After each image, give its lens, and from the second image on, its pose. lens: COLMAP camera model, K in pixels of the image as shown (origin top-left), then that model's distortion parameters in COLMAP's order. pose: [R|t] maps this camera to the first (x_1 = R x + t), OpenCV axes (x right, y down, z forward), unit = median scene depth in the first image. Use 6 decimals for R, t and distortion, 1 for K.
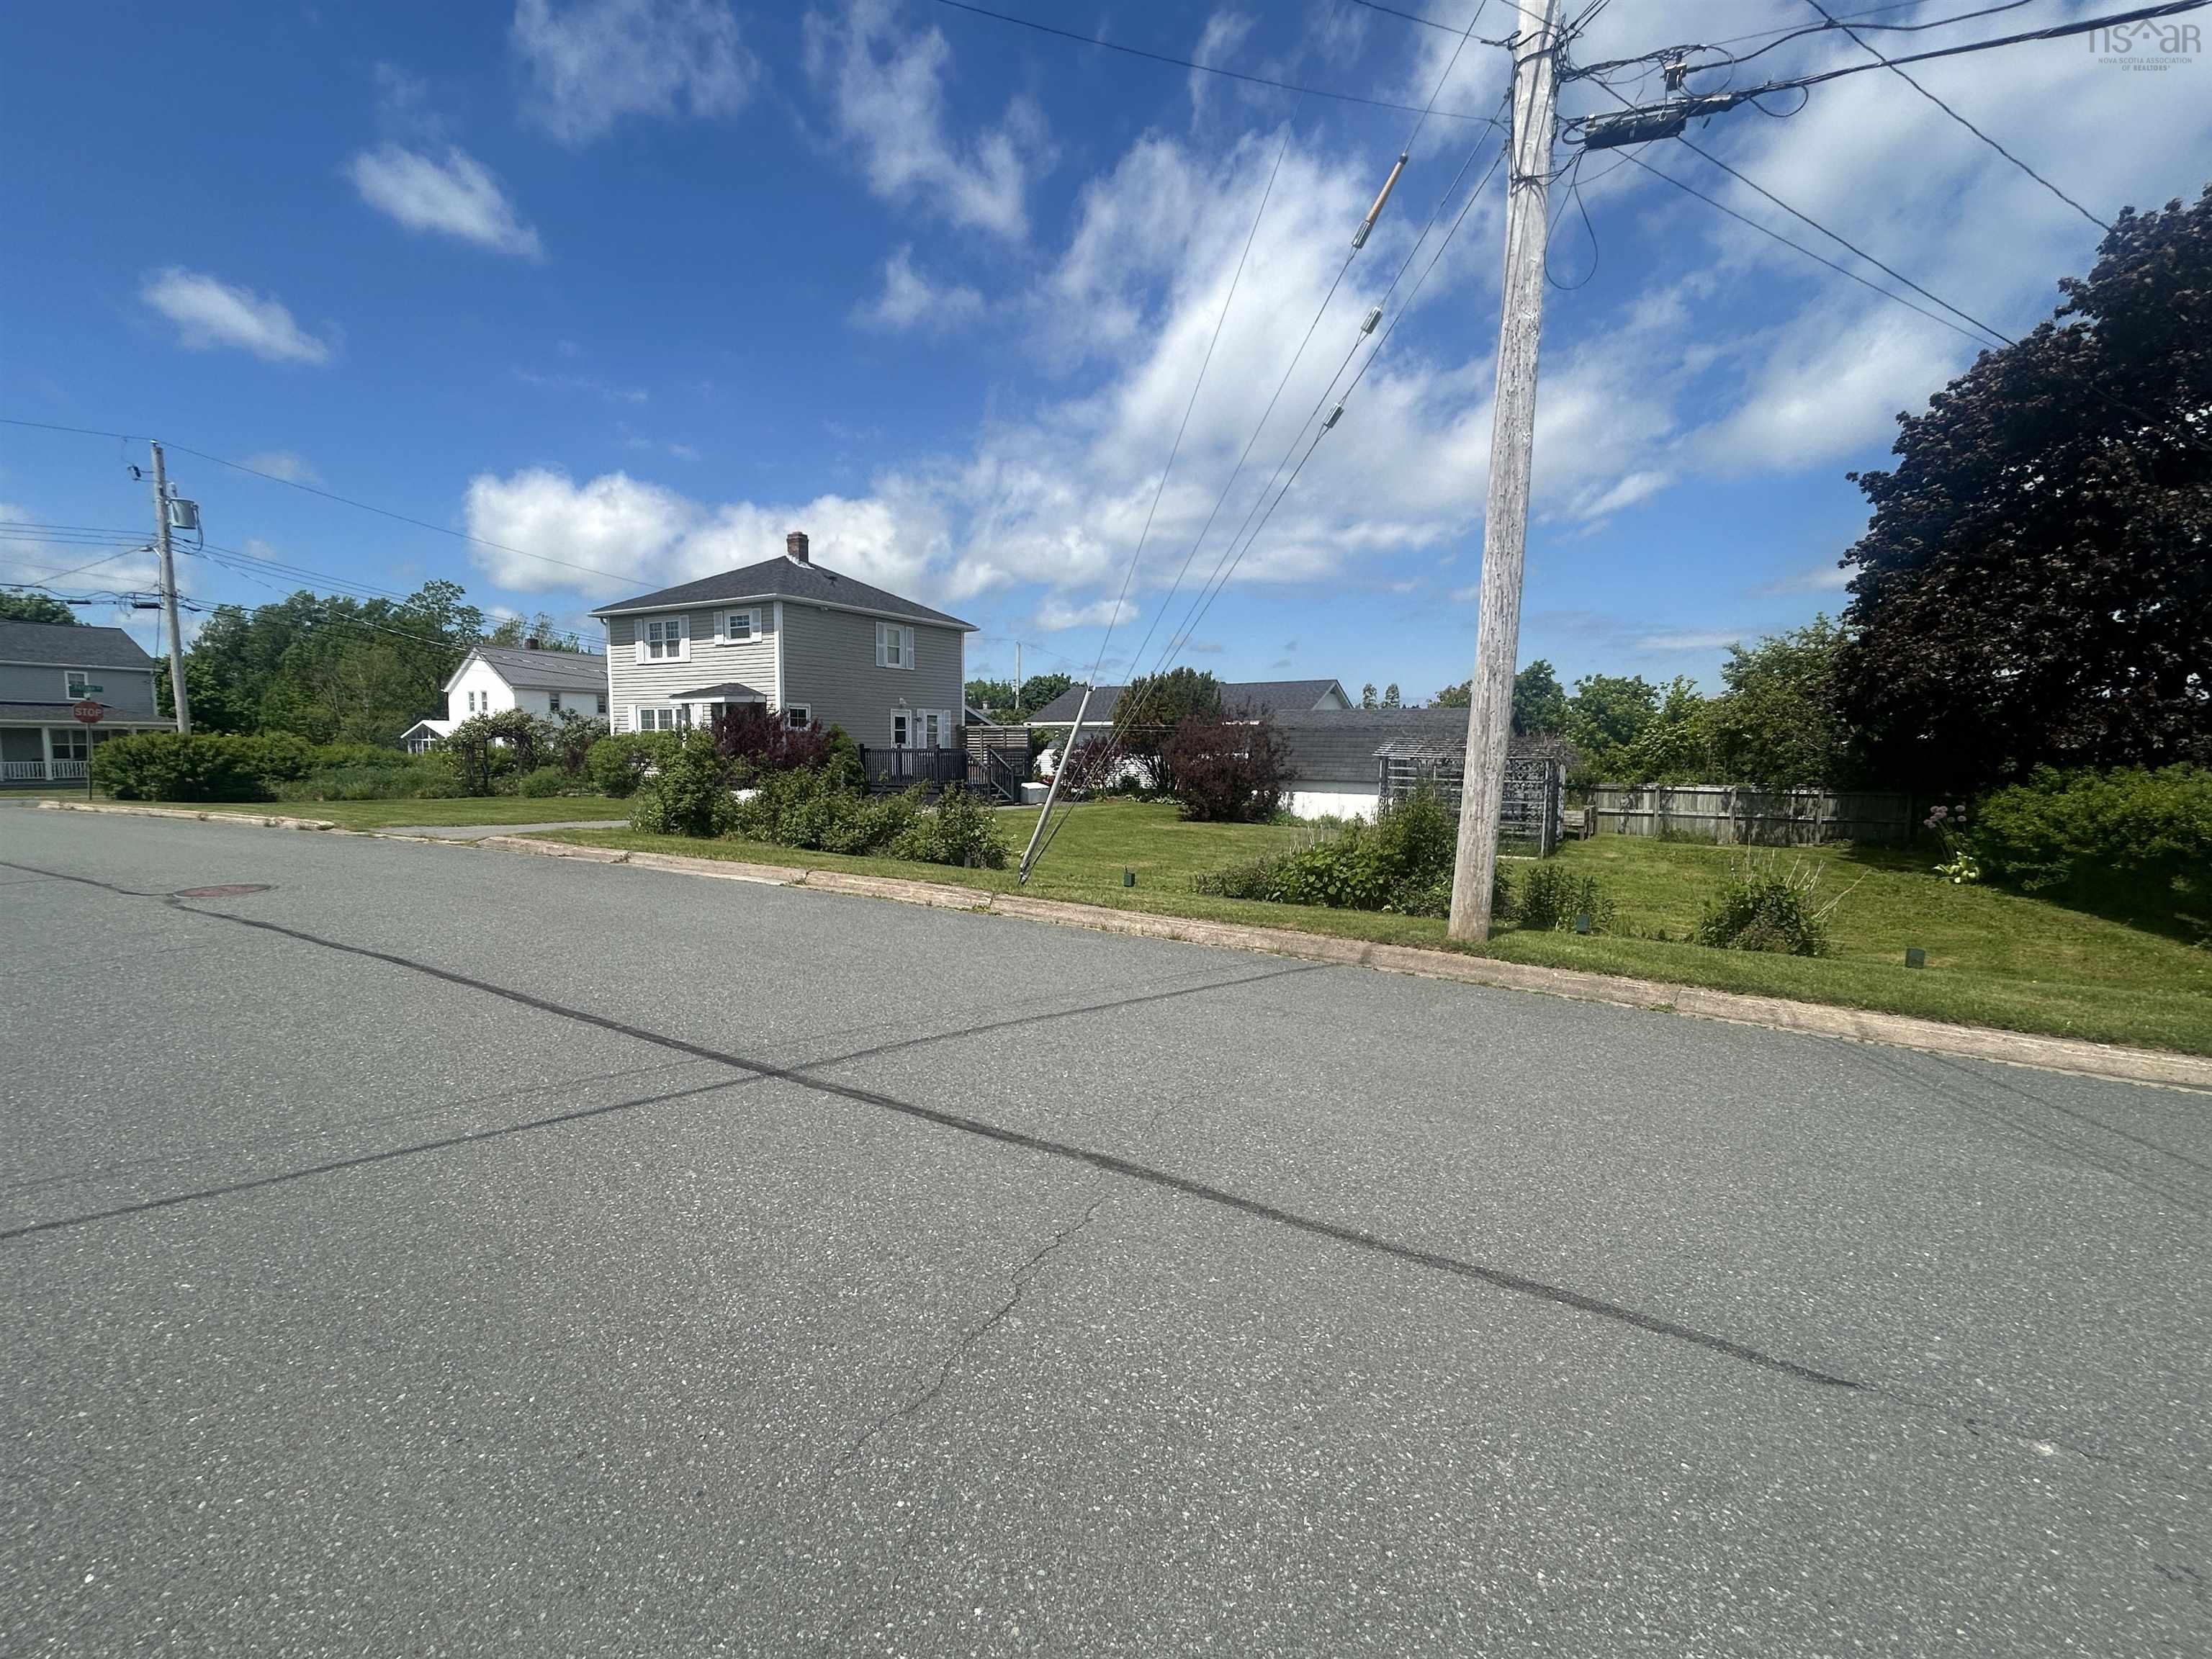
lens RADIAL K [[959.9, 0, 1078.9], [0, 959.9, 828.9], [0, 0, 1]] dist [0.006236, 0.000068]
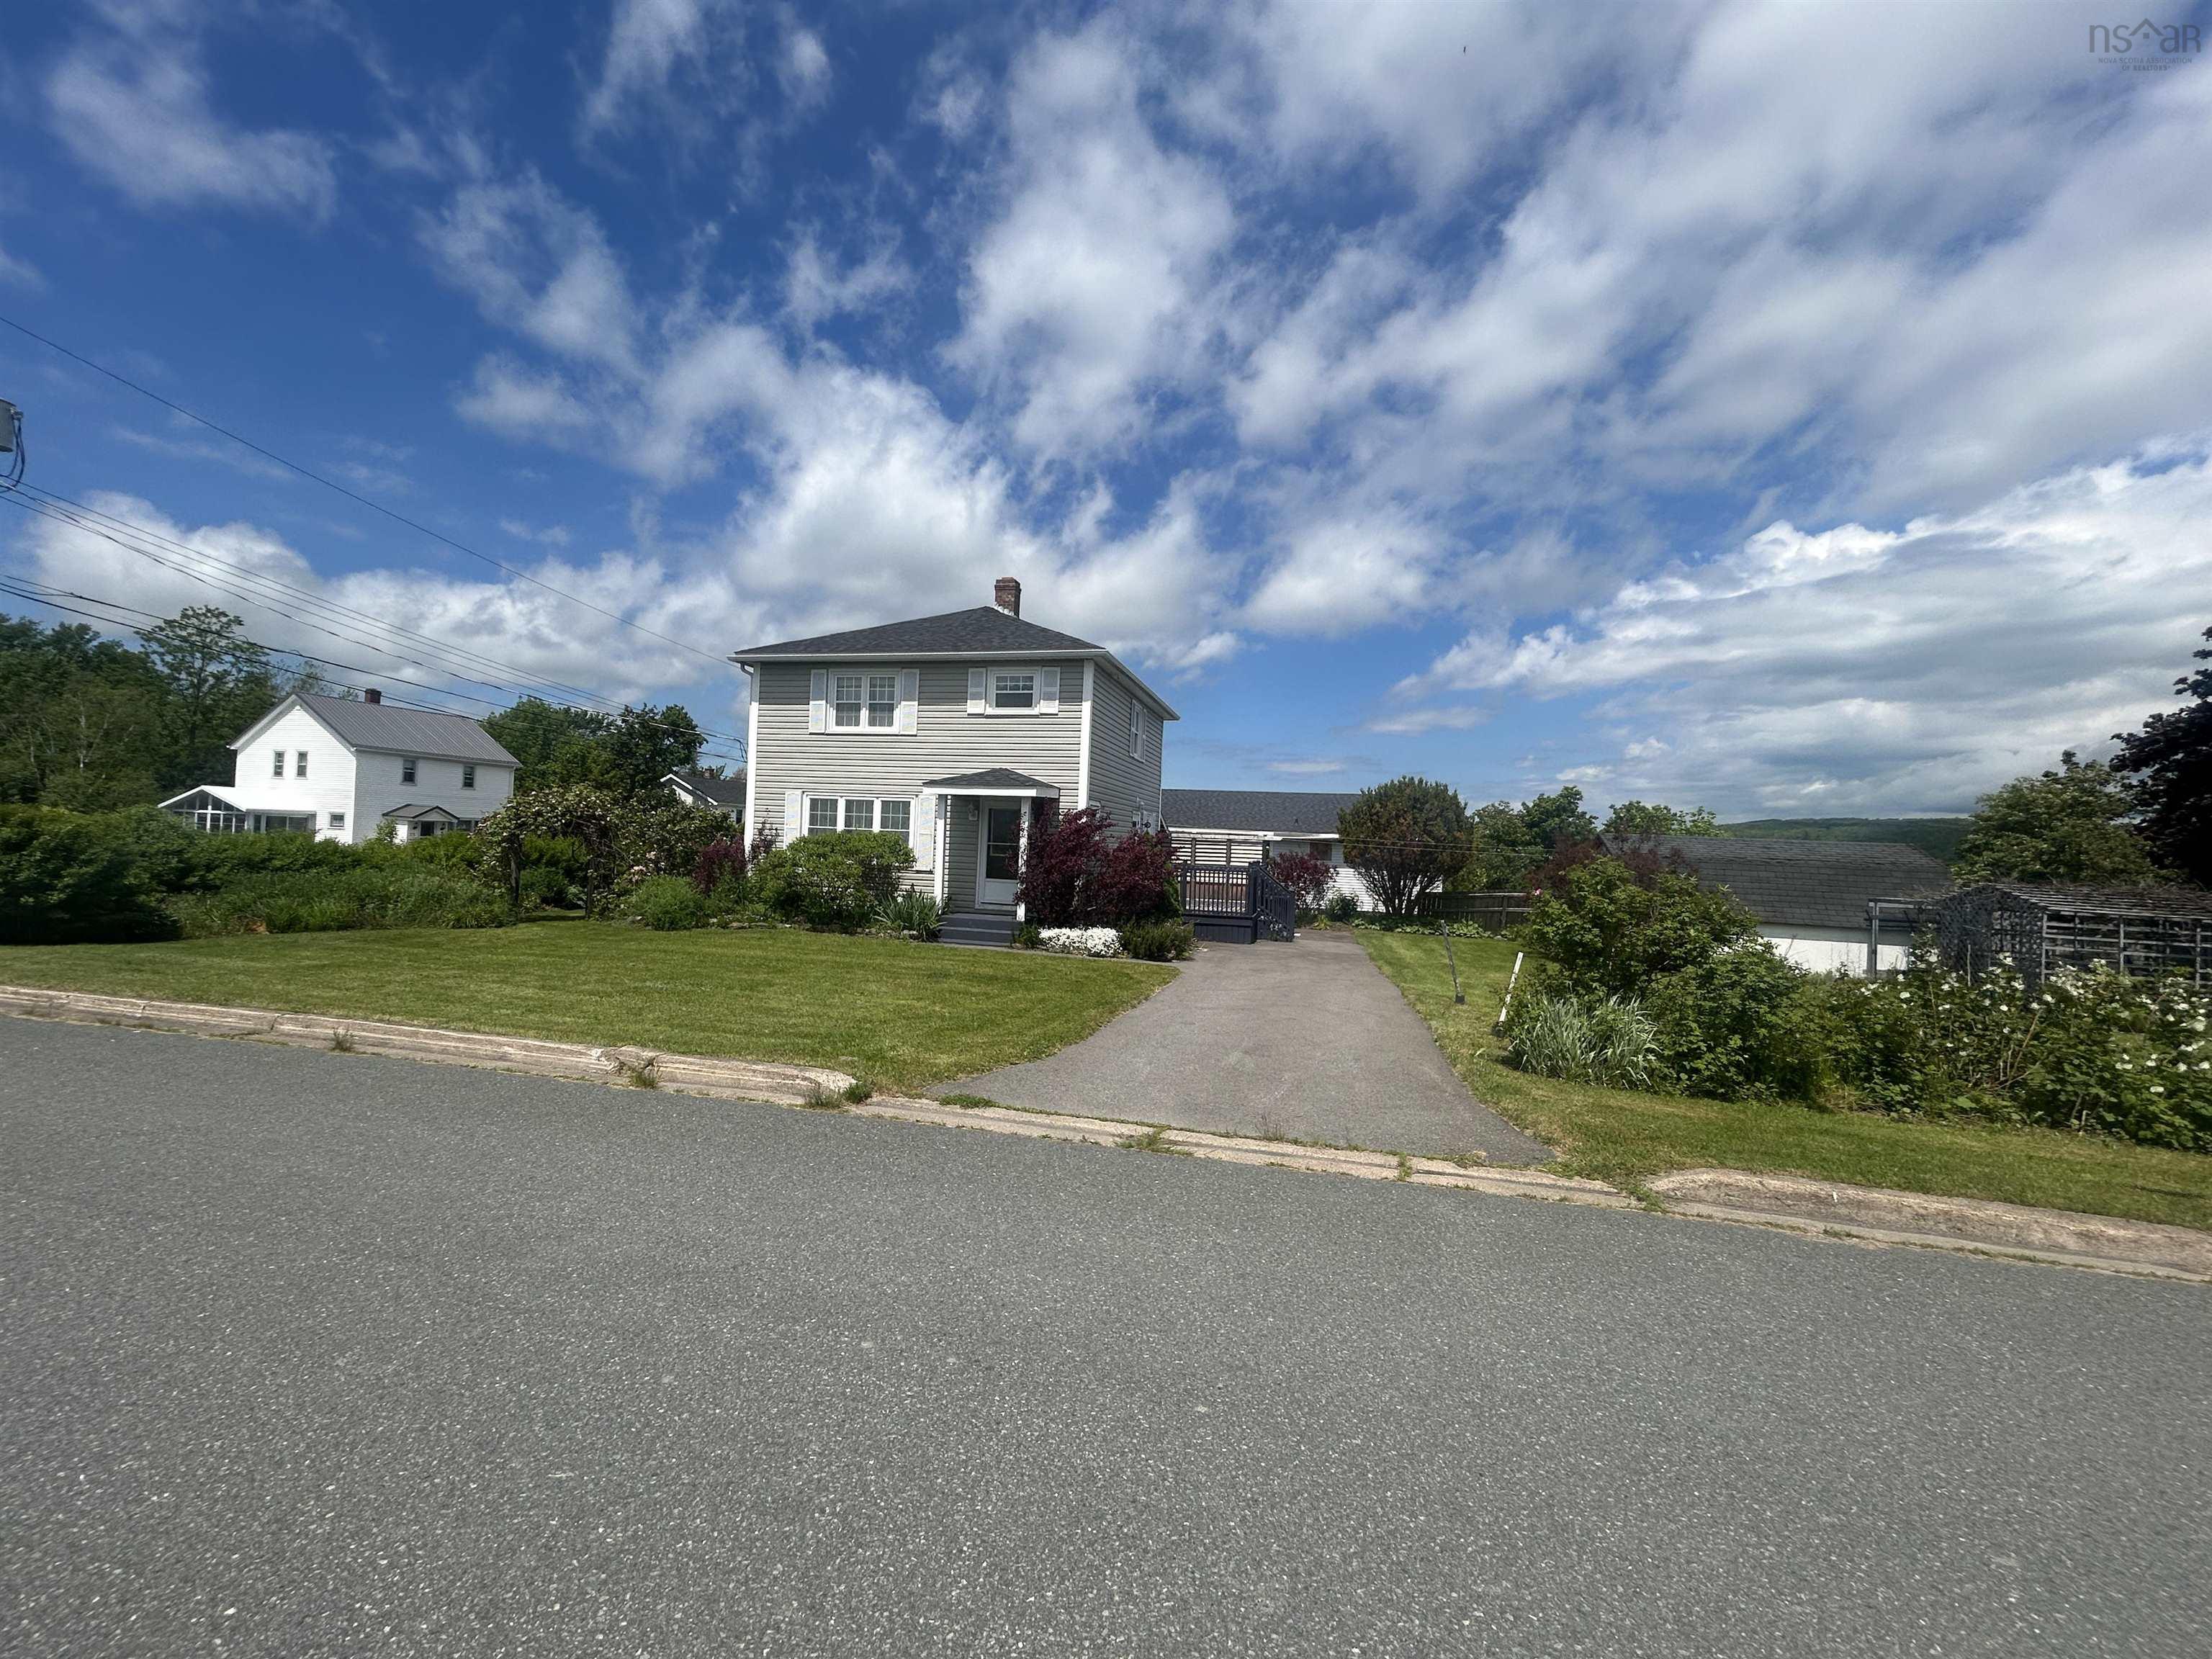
lens RADIAL K [[882.0, 0, 1106.0], [0, 882.0, 829.5], [0, 0, 1]] dist [-0.006156, 0.000296]
pose [[0.956703, 0.038590, 0.288495, -0.438817], [-0.010152, 0.994993, -0.099427, -0.040594], [-0.290887, 0.092194, 0.952305, 0.339229]]
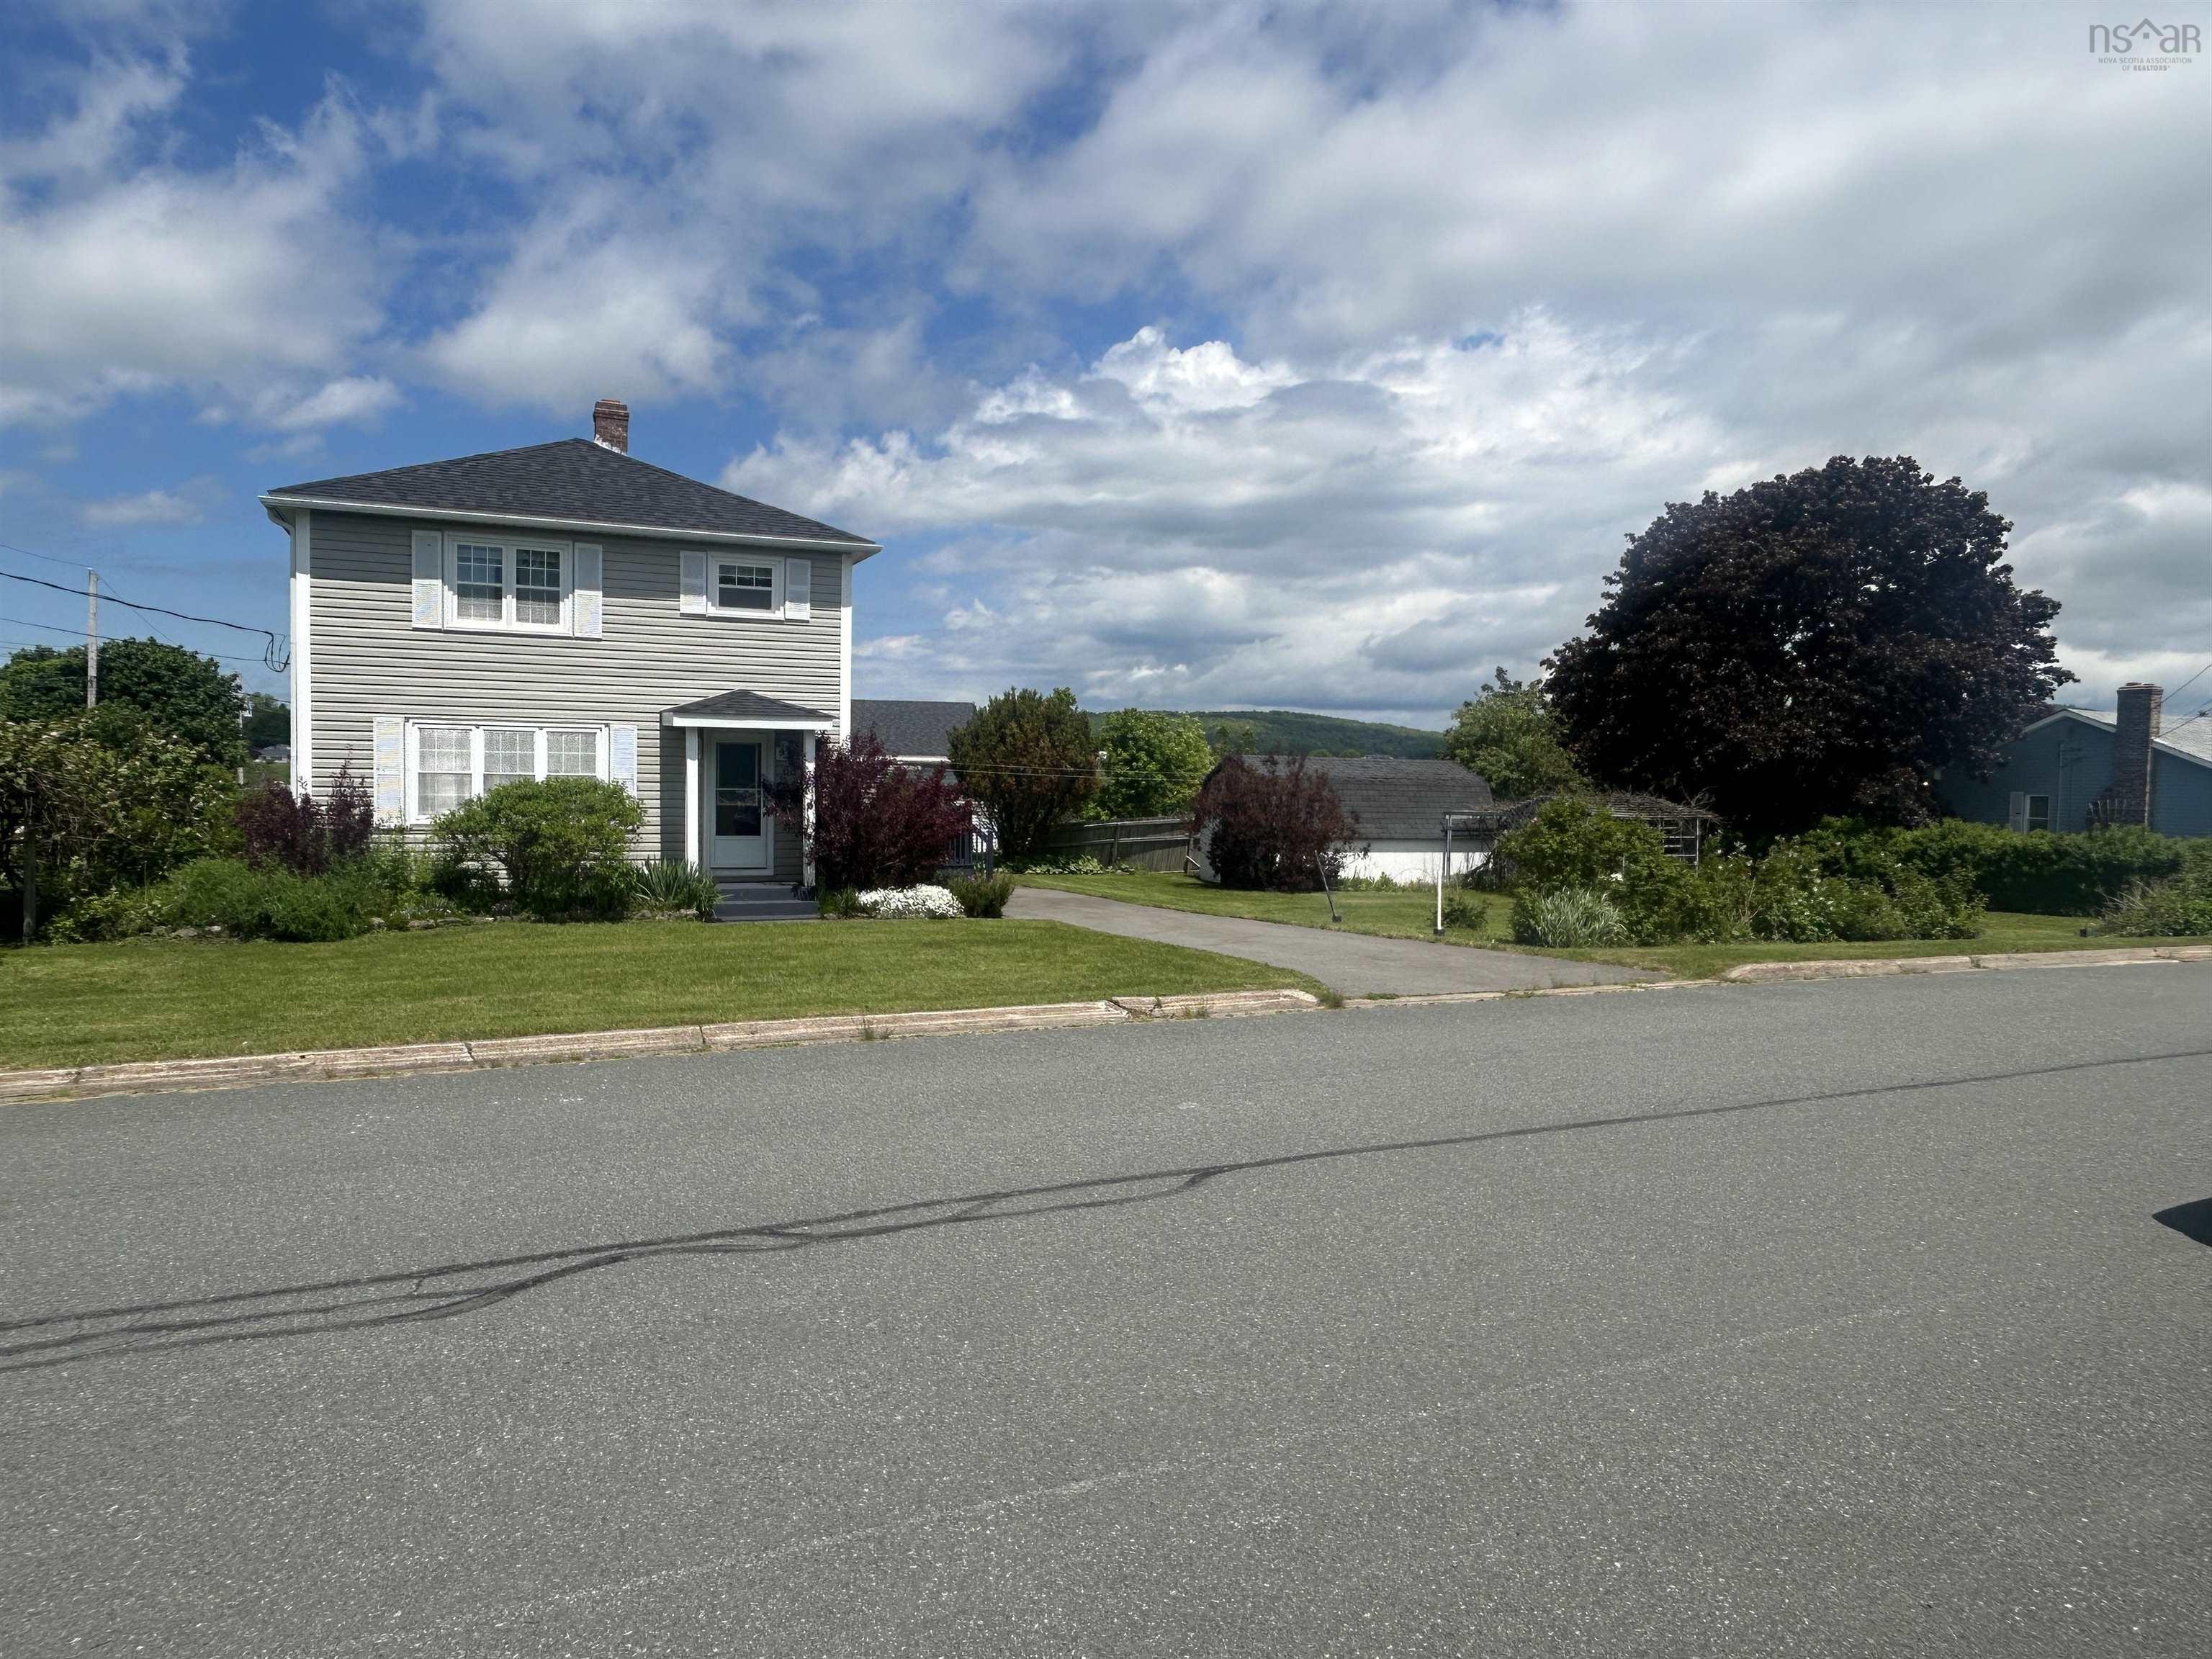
lens RADIAL K [[1367.9, 0, 1098.4], [0, 1367.9, 885.6], [0, 0, 1]] dist [0.006887, -0.000810]
pose [[0.593553, -0.059153, 0.802618, -0.800074], [0.057812, 0.997853, 0.030788, -0.051177], [-0.802716, 0.028127, 0.595698, 0.360406]]
